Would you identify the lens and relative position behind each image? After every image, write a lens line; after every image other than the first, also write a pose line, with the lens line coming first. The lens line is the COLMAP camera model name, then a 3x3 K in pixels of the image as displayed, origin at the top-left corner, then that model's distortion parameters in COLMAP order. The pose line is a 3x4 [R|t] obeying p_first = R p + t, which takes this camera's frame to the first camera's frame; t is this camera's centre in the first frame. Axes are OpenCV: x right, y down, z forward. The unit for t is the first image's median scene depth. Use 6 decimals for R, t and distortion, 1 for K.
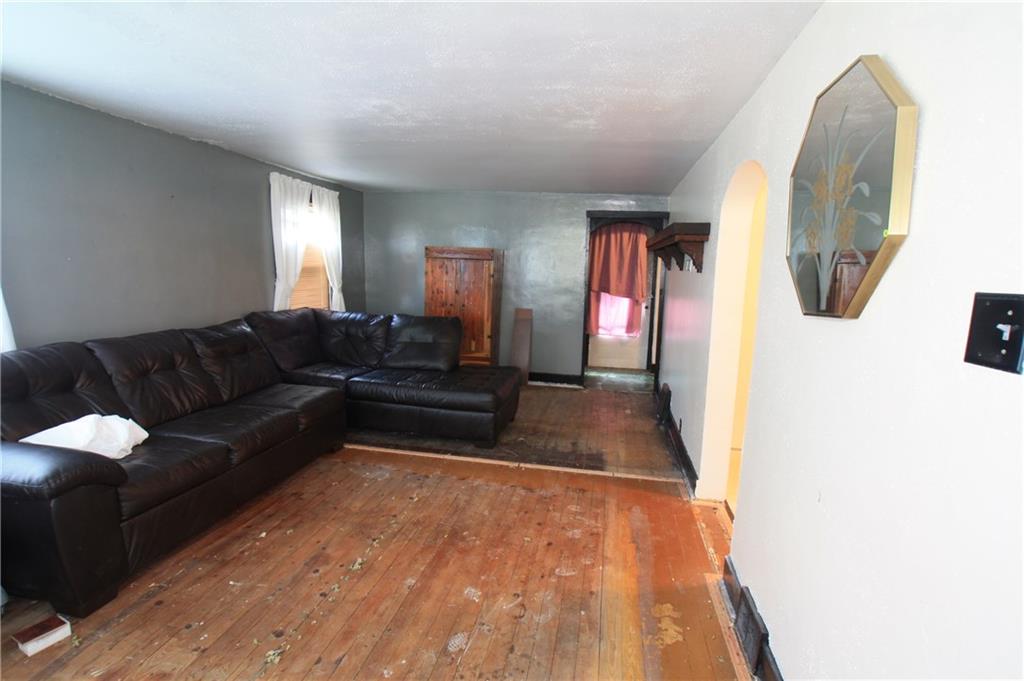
lens RADIAL K [[513.0, 0, 512.0], [0, 513.0, 340.5], [0, 0, 1]] dist [-0.065651, 0.027003]
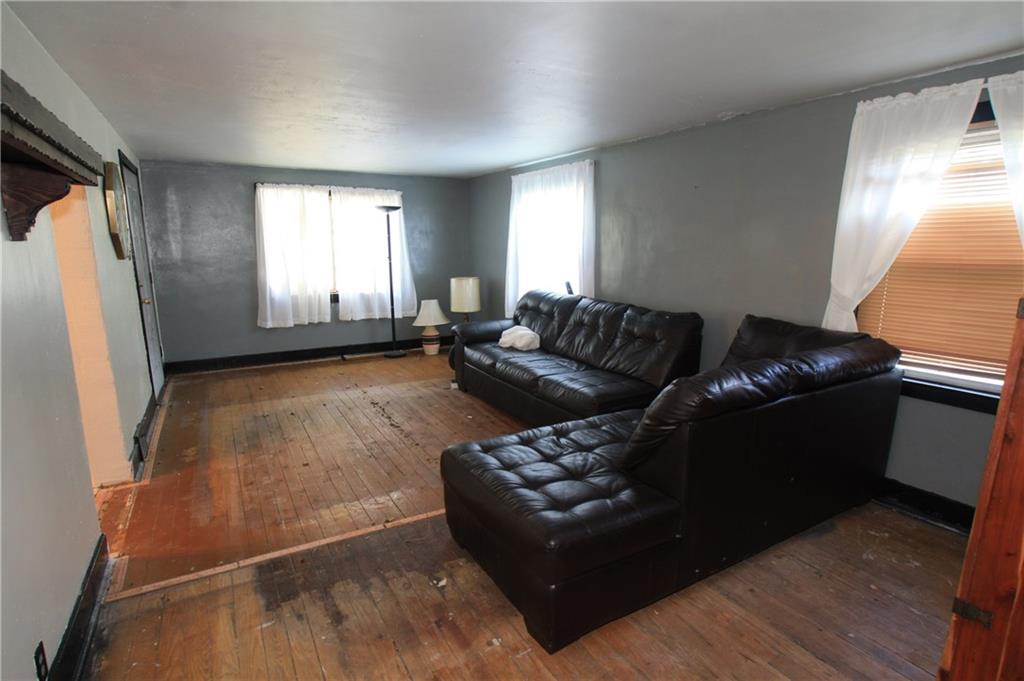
lens RADIAL K [[513.0, 0, 512.0], [0, 513.0, 340.5], [0, 0, 1]] dist [-0.065651, 0.027003]
pose [[-0.747814, 0.084072, -0.658564, 0.367202], [-0.128126, 0.955027, 0.267409, -0.238589], [0.651428, 0.284351, -0.703411, 1.756407]]
